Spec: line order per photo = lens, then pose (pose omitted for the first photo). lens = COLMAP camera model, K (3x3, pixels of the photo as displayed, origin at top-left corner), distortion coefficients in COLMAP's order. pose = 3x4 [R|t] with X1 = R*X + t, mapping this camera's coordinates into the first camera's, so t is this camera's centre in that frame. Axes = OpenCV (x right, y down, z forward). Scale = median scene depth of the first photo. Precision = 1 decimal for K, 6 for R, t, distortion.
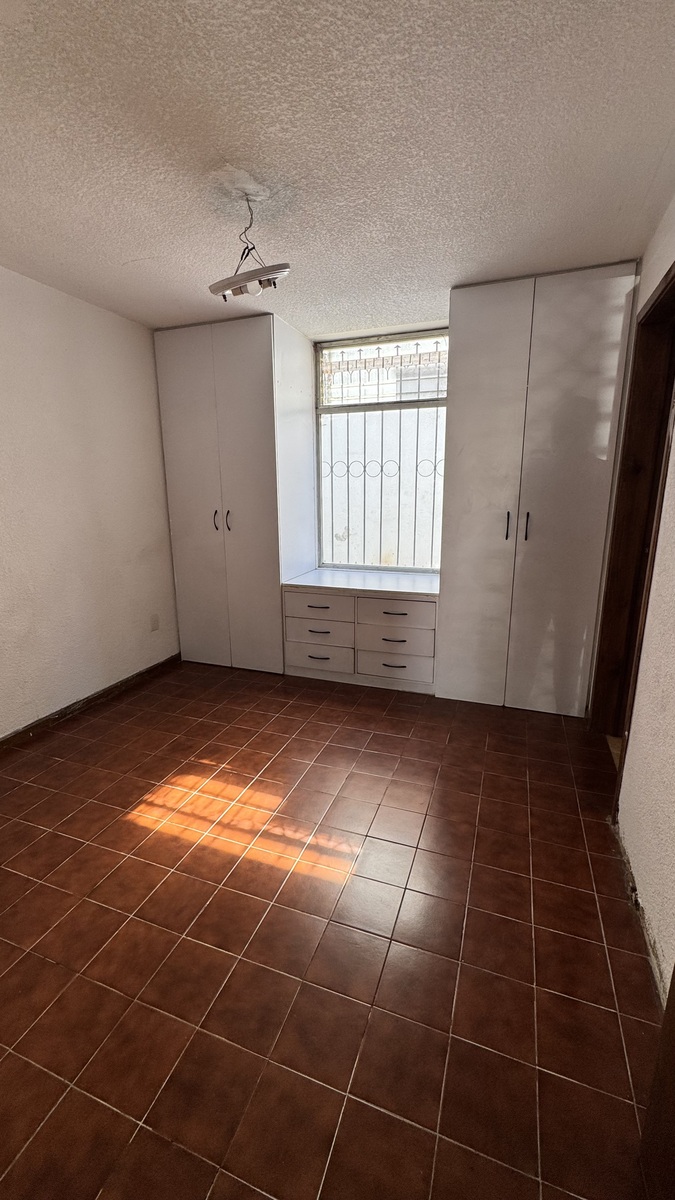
lens RADIAL K [[479.3, 0, 338.6], [0, 479.3, 599.8], [0, 0, 1]] dist [-0.000165, -0.000462]
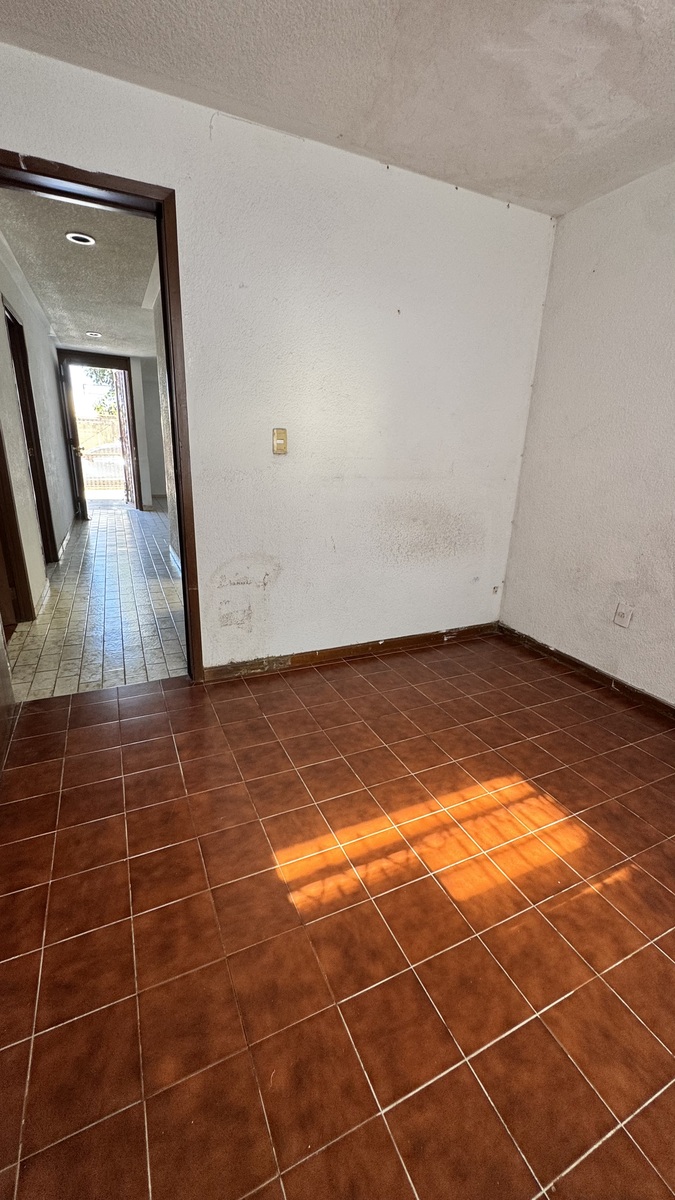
lens RADIAL K [[479.3, 0, 337.9], [0, 479.3, 600.2], [0, 0, 1]] dist [-0.000165, -0.000462]
pose [[-0.699615, 0.202050, -0.685357, 0.379937], [-0.192562, 0.870380, 0.453164, -0.201598], [0.688083, 0.449015, -0.570024, 1.185889]]
